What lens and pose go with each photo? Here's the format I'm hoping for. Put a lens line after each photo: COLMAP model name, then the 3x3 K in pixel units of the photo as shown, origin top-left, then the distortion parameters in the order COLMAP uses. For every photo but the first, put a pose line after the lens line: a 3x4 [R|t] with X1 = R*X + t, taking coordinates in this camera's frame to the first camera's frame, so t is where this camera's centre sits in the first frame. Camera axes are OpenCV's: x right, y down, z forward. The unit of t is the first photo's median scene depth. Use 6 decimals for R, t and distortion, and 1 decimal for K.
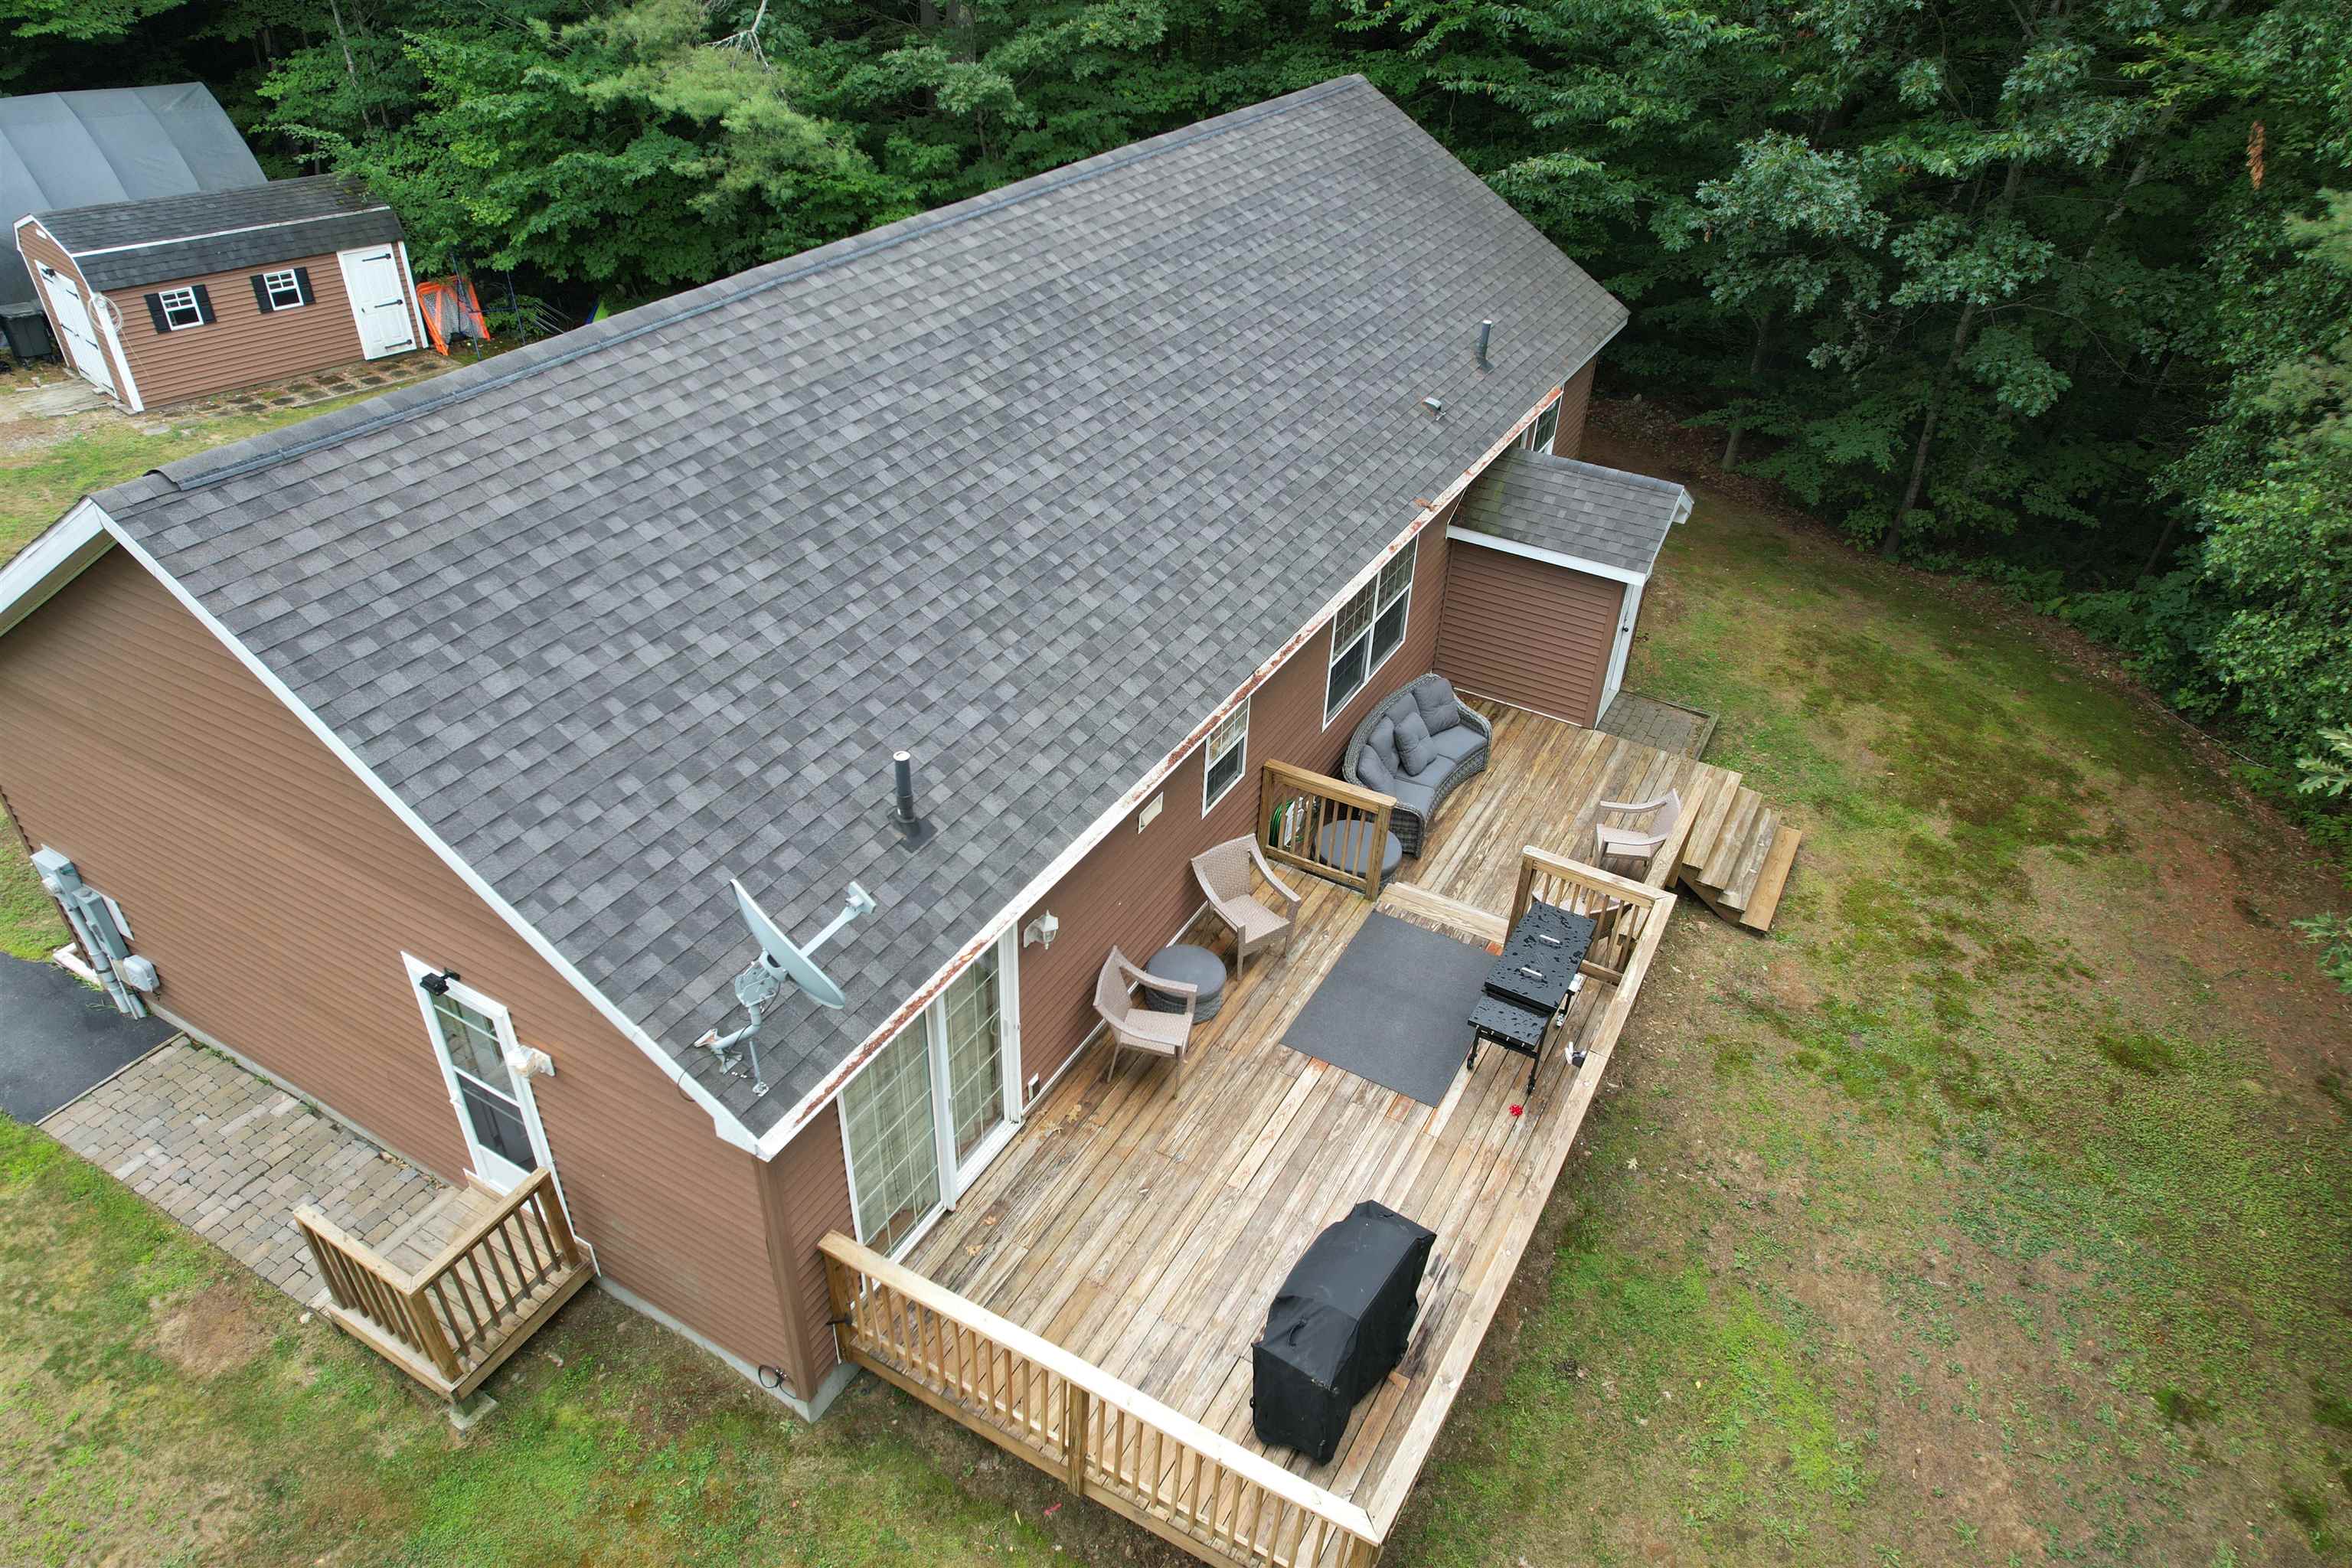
lens RADIAL K [[1508.6, 0, 1173.0], [0, 1508.6, 792.2], [0, 0, 1]] dist [-0.083271, 0.080312]
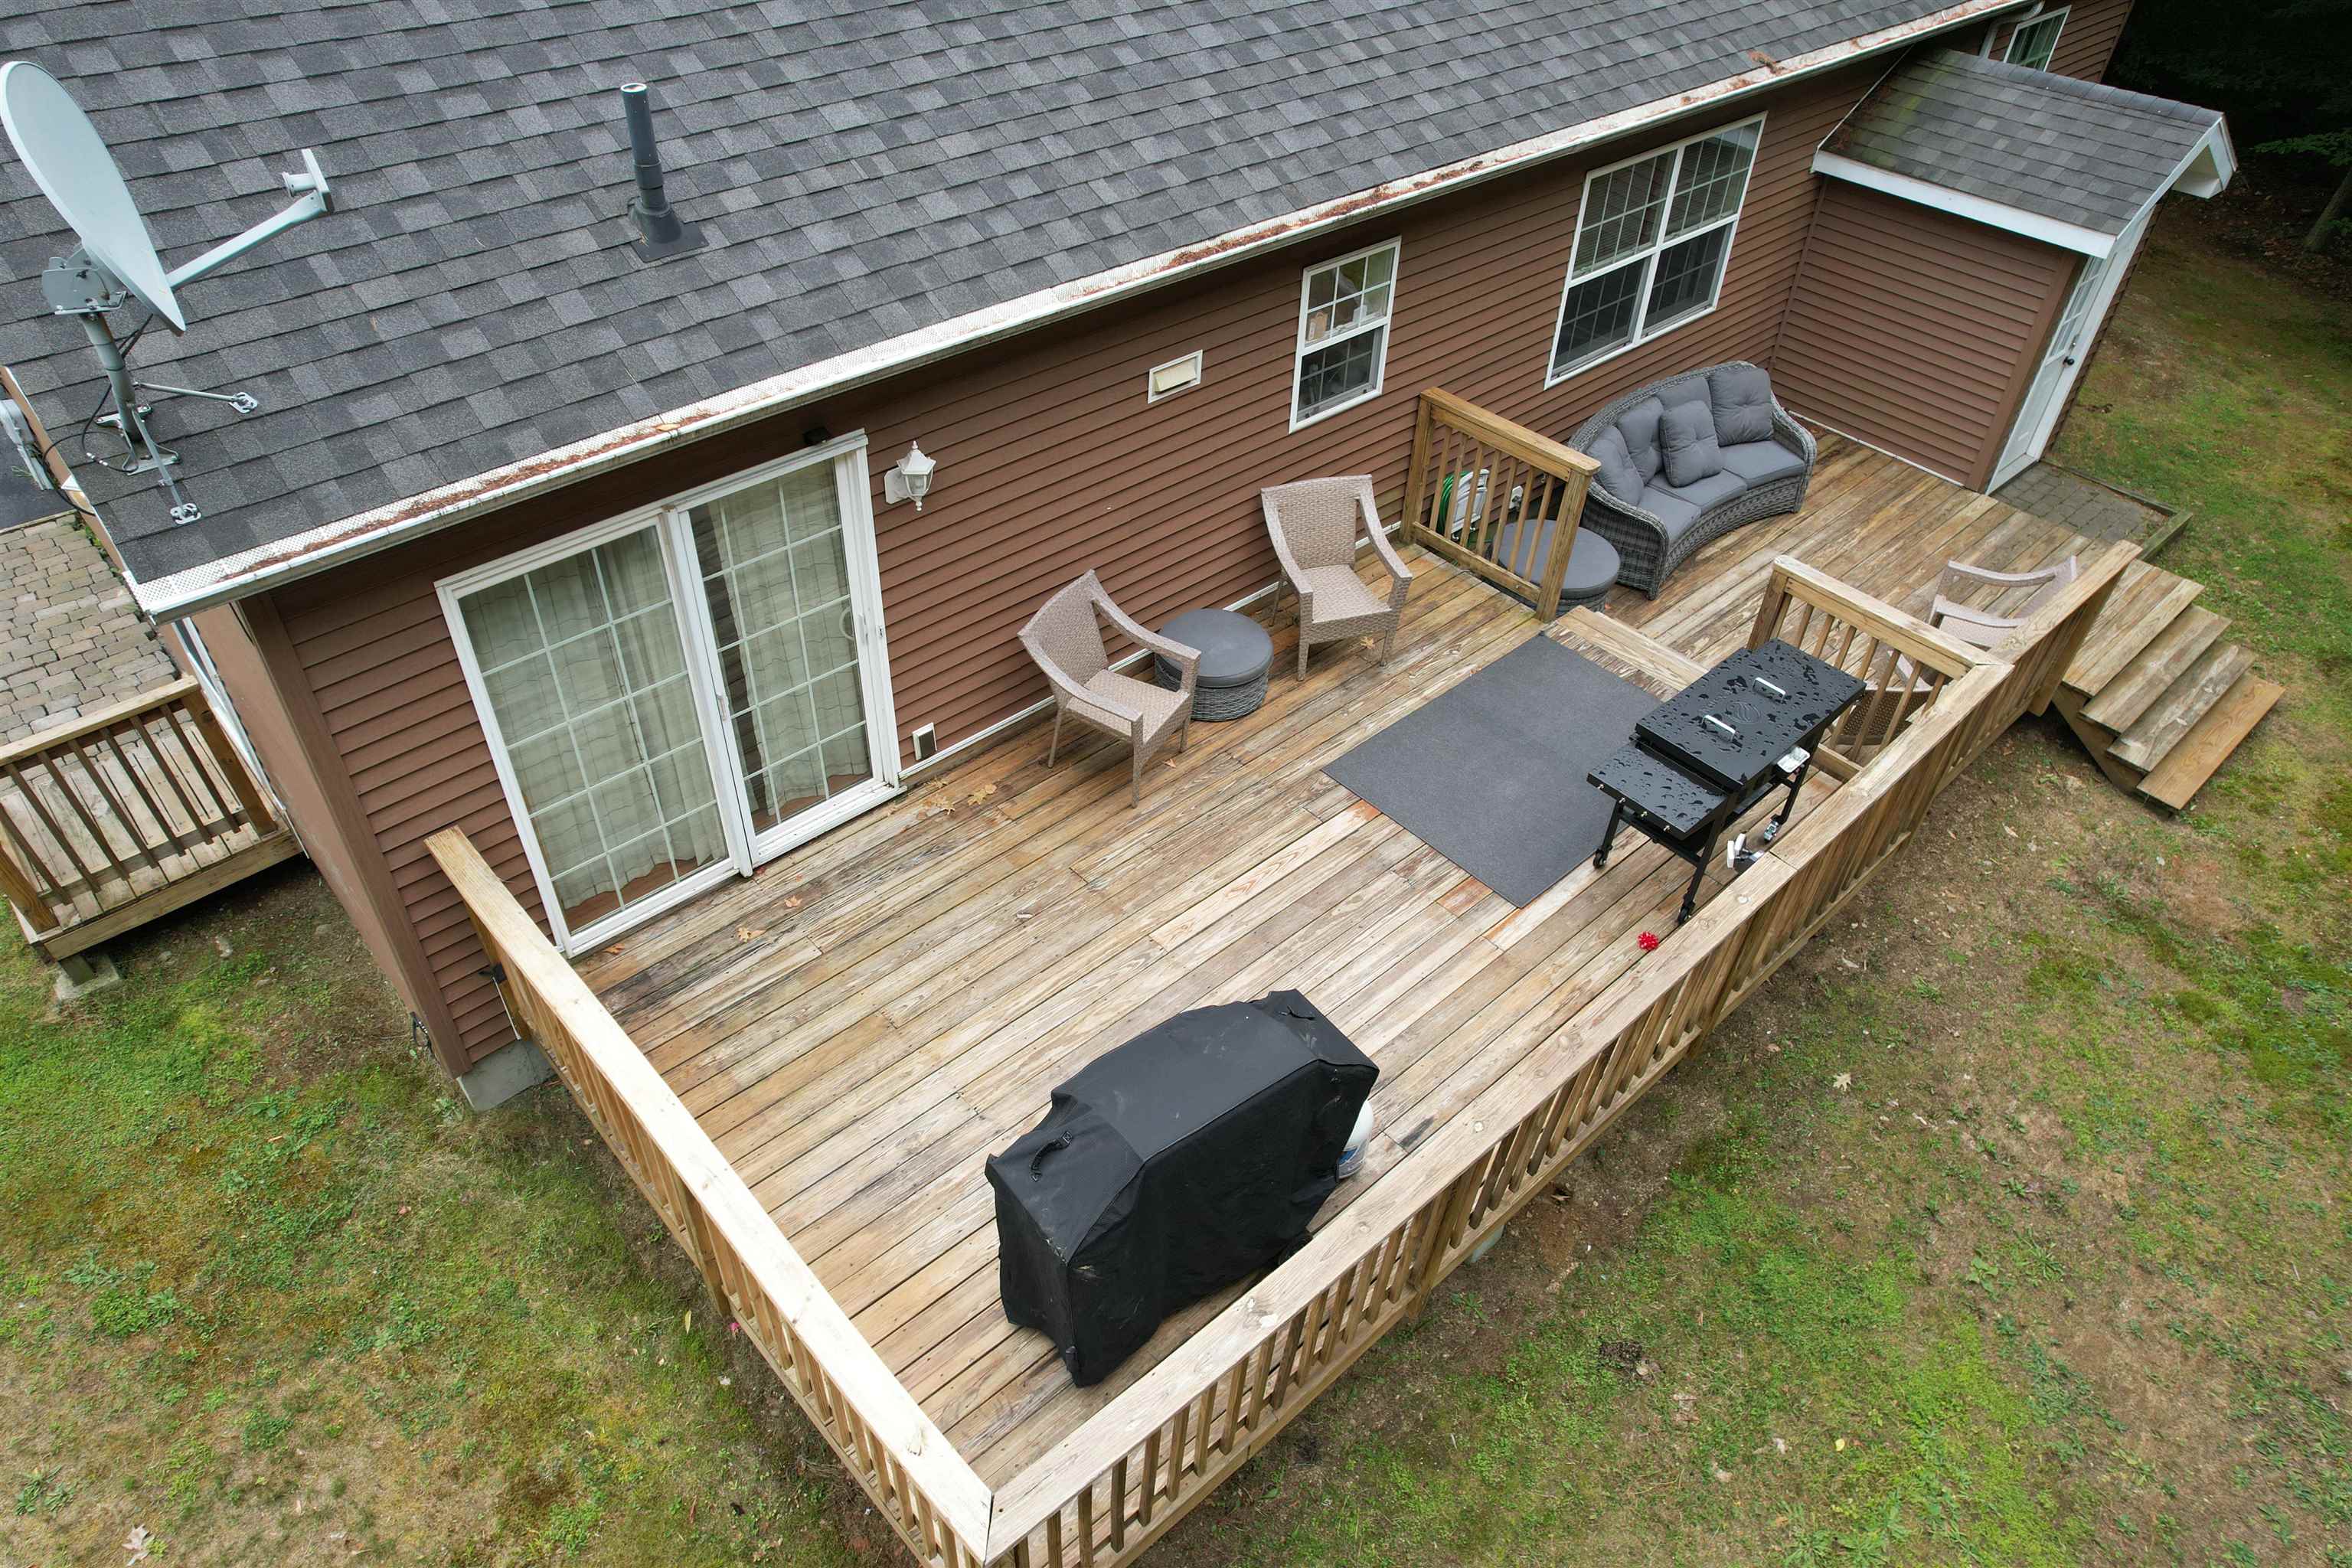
lens RADIAL K [[1508.6, 0, 1173.0], [0, 1508.6, 792.2], [0, 0, 1]] dist [-0.083271, 0.080312]
pose [[0.948952, 0.203790, -0.240748, 0.157072], [-0.178198, 0.976162, 0.123911, 0.096755], [0.260261, -0.074685, 0.962646, 0.311910]]
